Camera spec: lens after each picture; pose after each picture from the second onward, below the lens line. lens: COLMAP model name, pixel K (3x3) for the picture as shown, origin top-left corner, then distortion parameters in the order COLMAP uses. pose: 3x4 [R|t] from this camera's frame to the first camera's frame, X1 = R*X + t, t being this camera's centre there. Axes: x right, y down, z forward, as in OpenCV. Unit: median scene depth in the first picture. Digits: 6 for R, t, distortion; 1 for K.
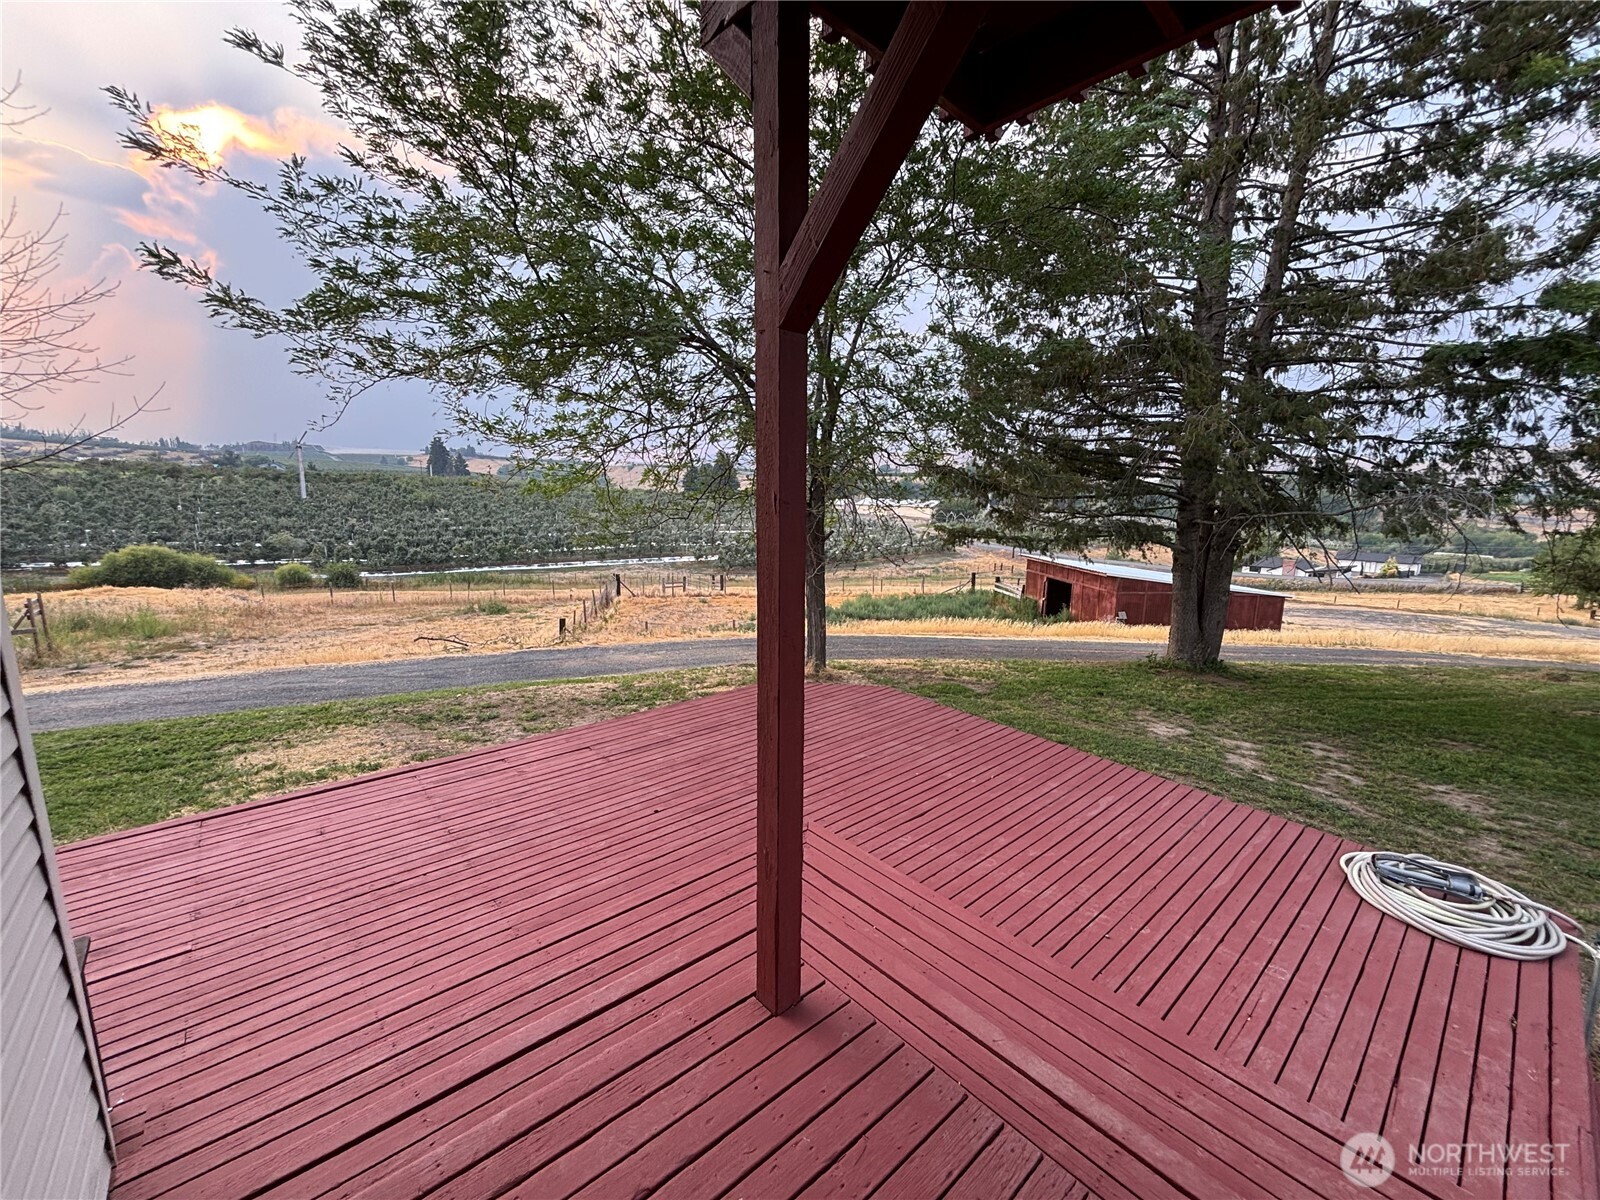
lens RADIAL K [[642.1, 0, 794.6], [0, 642.1, 591.2], [0, 0, 1]] dist [-0.000780, -0.000720]
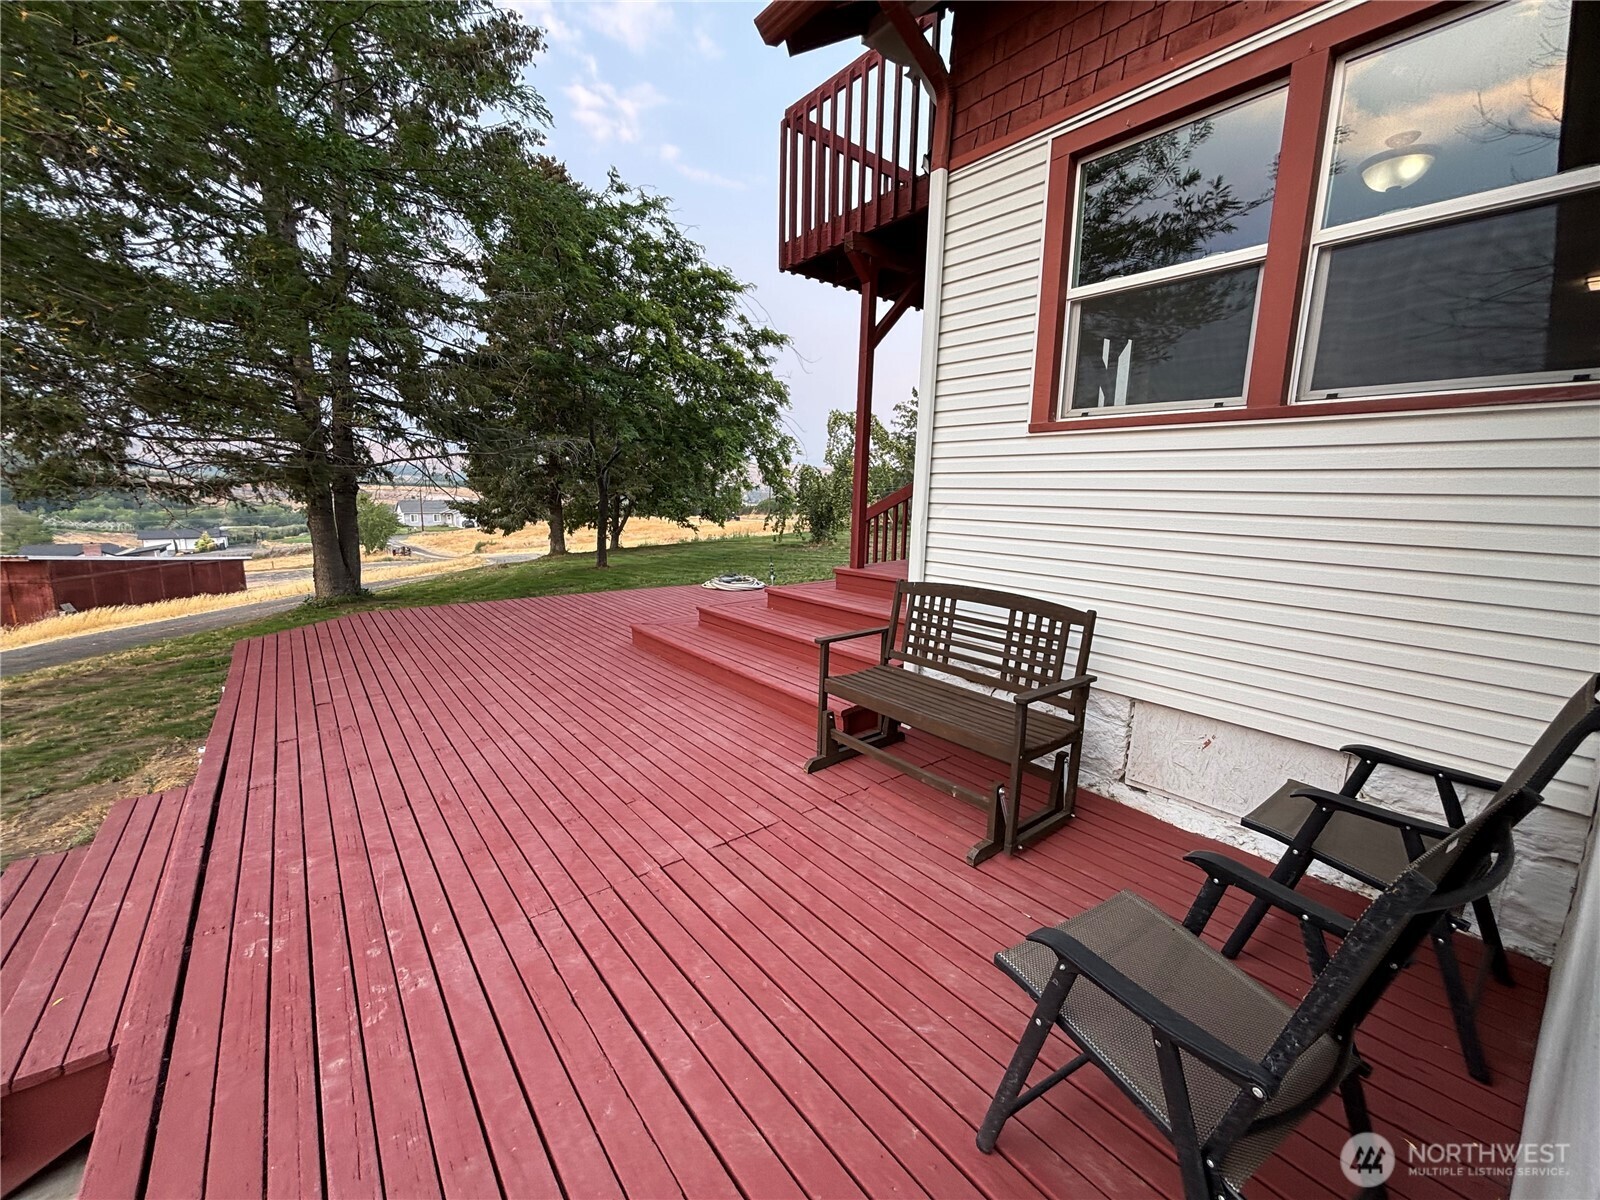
lens RADIAL K [[642.1, 0, 794.6], [0, 642.1, 591.2], [0, 0, 1]] dist [-0.000780, -0.000720]
pose [[0.037589, -0.174659, 0.983911, -0.476799], [0.143717, 0.975316, 0.167643, 0.029235], [-0.988905, 0.135103, 0.061762, 0.188242]]
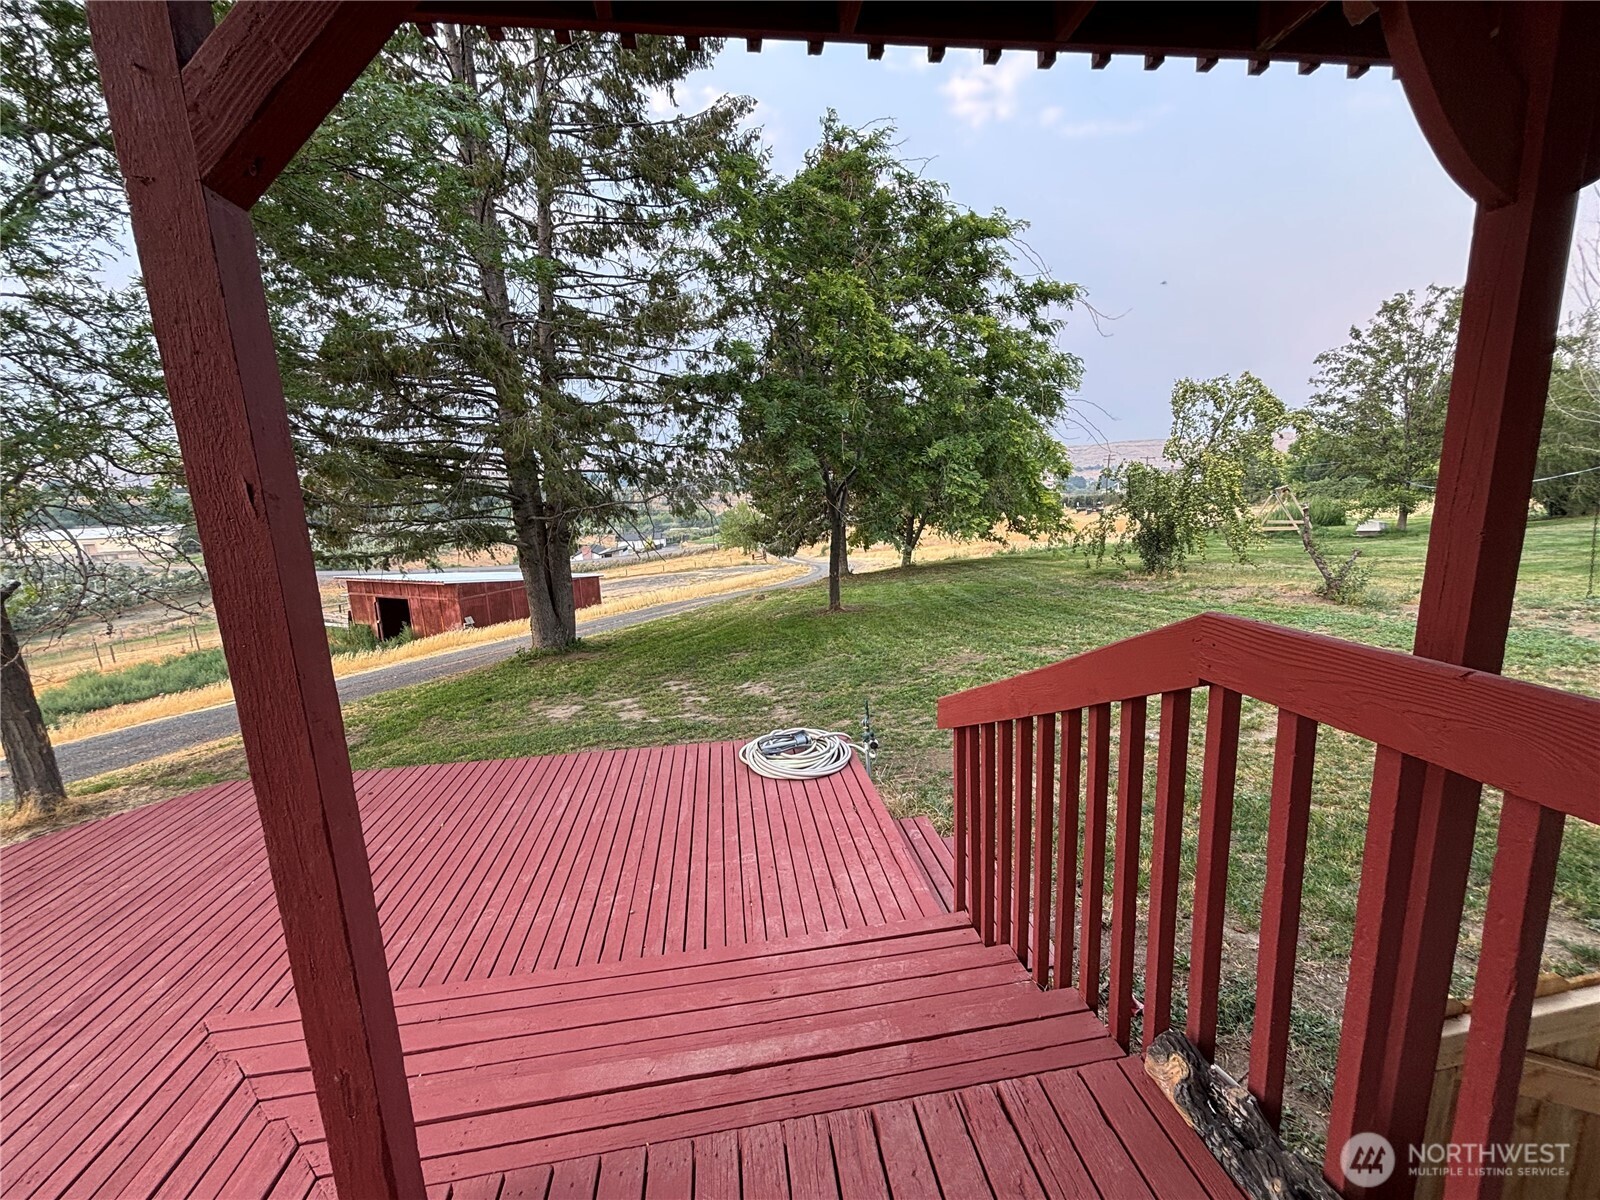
lens RADIAL K [[638.9, 0, 800.0], [0, 638.9, 600.0], [0, 0, 1]] dist [-0.002920, -0.000045]
pose [[0.546028, -0.188920, 0.816188, -0.031148], [0.184273, 0.977466, 0.102972, -0.002478], [-0.817250, 0.094176, 0.568536, 0.040646]]
